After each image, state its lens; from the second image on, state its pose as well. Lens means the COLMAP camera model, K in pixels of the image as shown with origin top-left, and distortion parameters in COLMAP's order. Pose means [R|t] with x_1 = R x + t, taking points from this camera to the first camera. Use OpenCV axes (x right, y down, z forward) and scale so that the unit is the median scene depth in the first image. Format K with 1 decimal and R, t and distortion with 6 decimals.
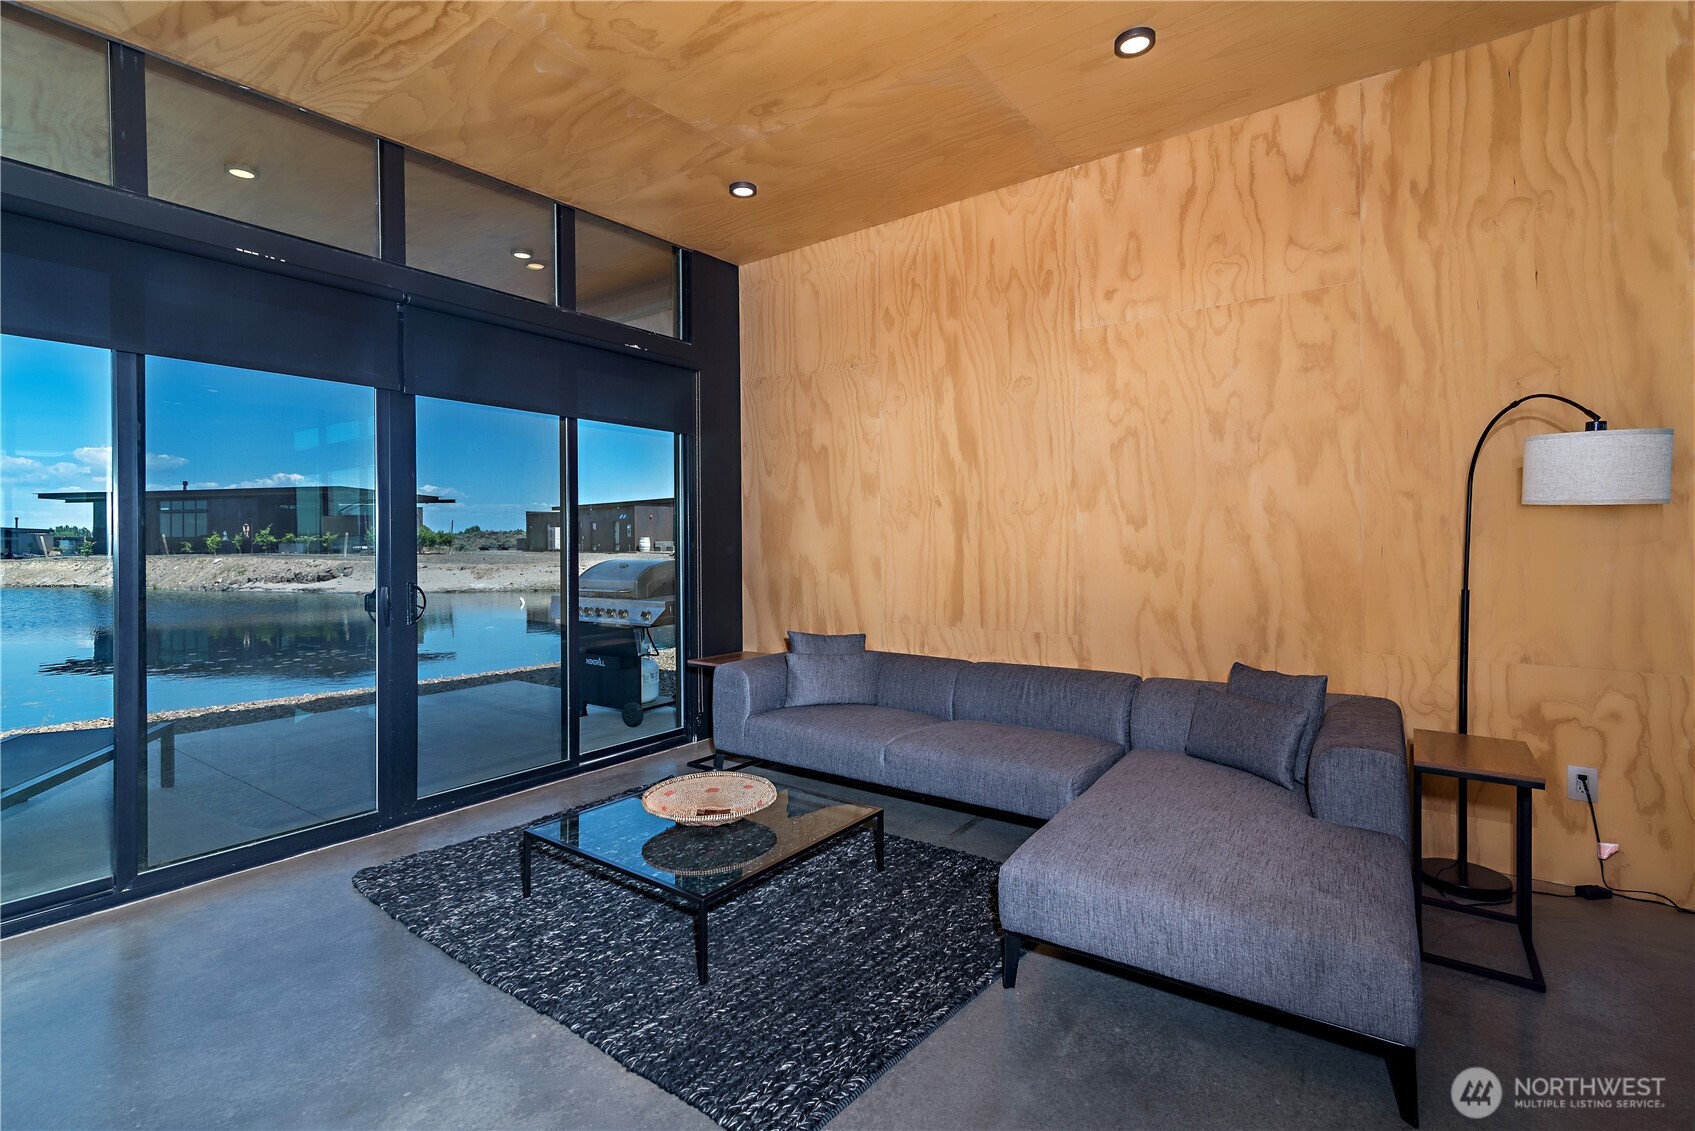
lens RADIAL K [[768.3, 0, 787.8], [0, 768.3, 547.1], [0, 0, 1]] dist [0.001501, 0.000238]
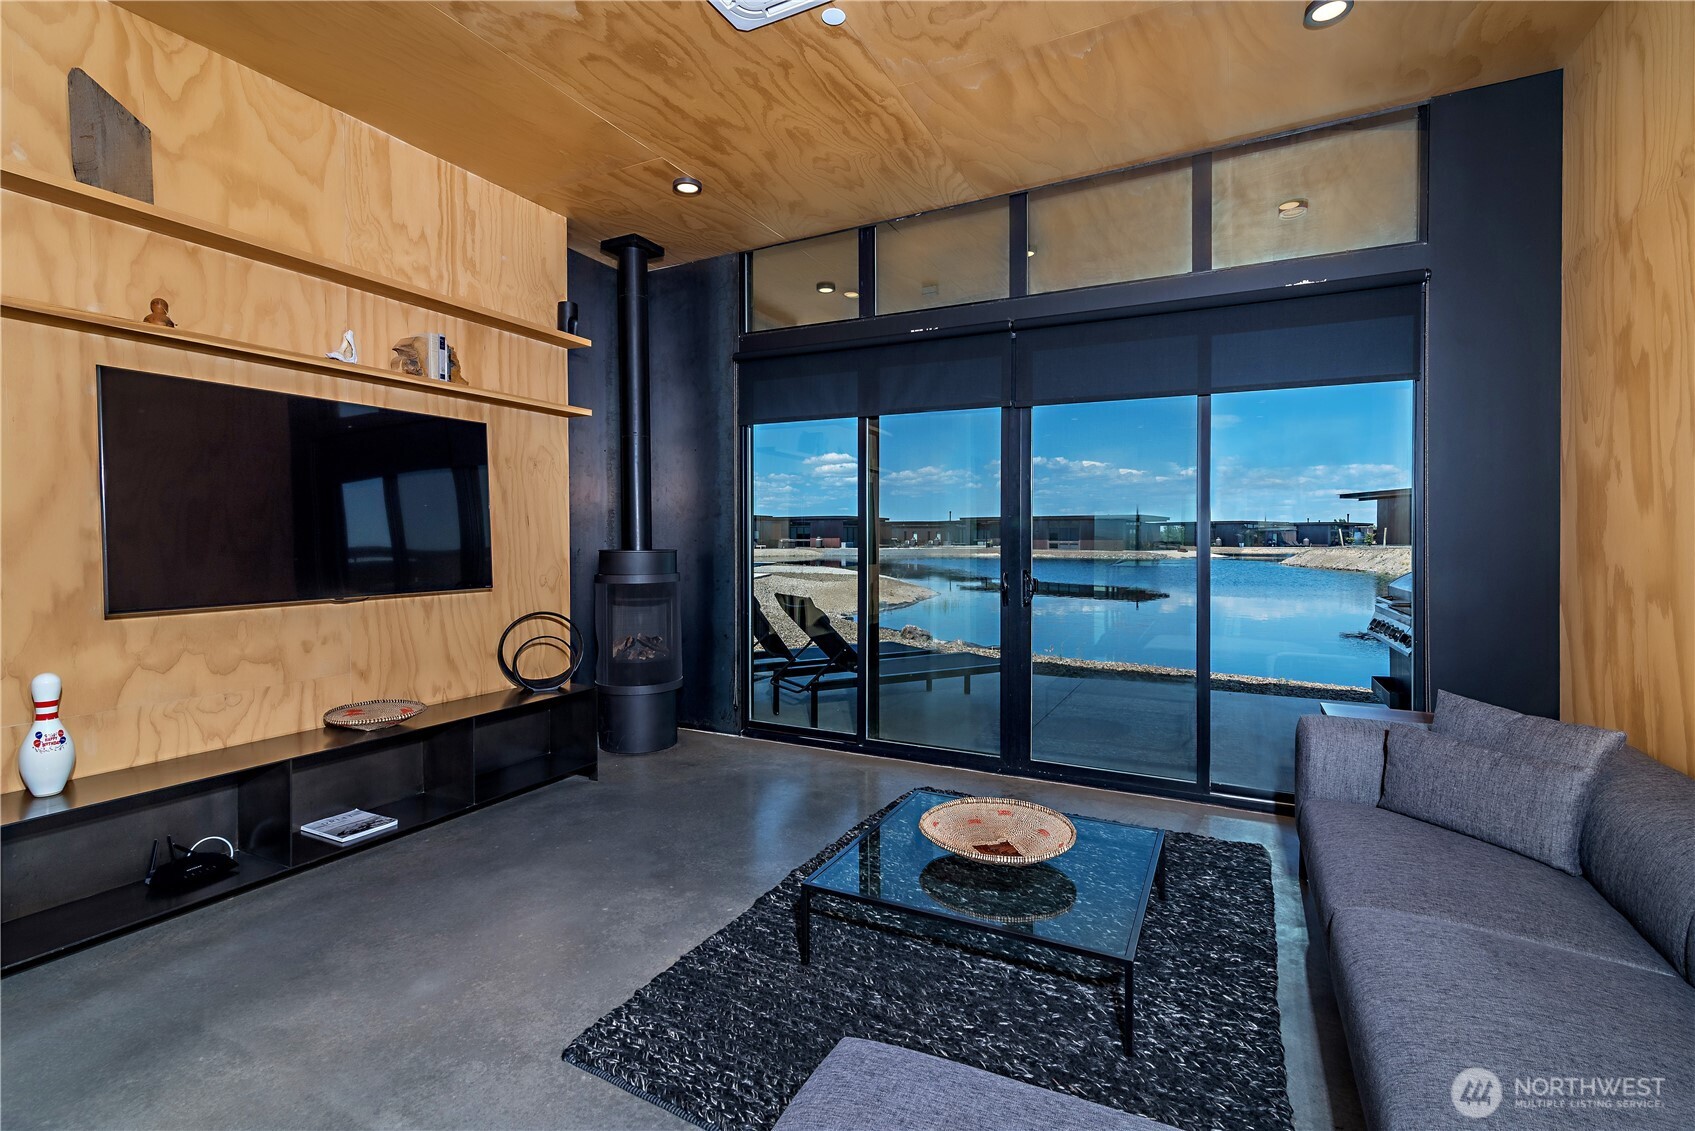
lens RADIAL K [[748.5, 0, 904.7], [0, 748.5, 542.3], [0, 0, 1]] dist [0.000676, 0.000034]
pose [[0.248275, 0.017160, -0.968538, 0.455406], [-0.013083, 0.999811, 0.014360, -0.007403], [0.968601, 0.009106, 0.248453, 0.450786]]
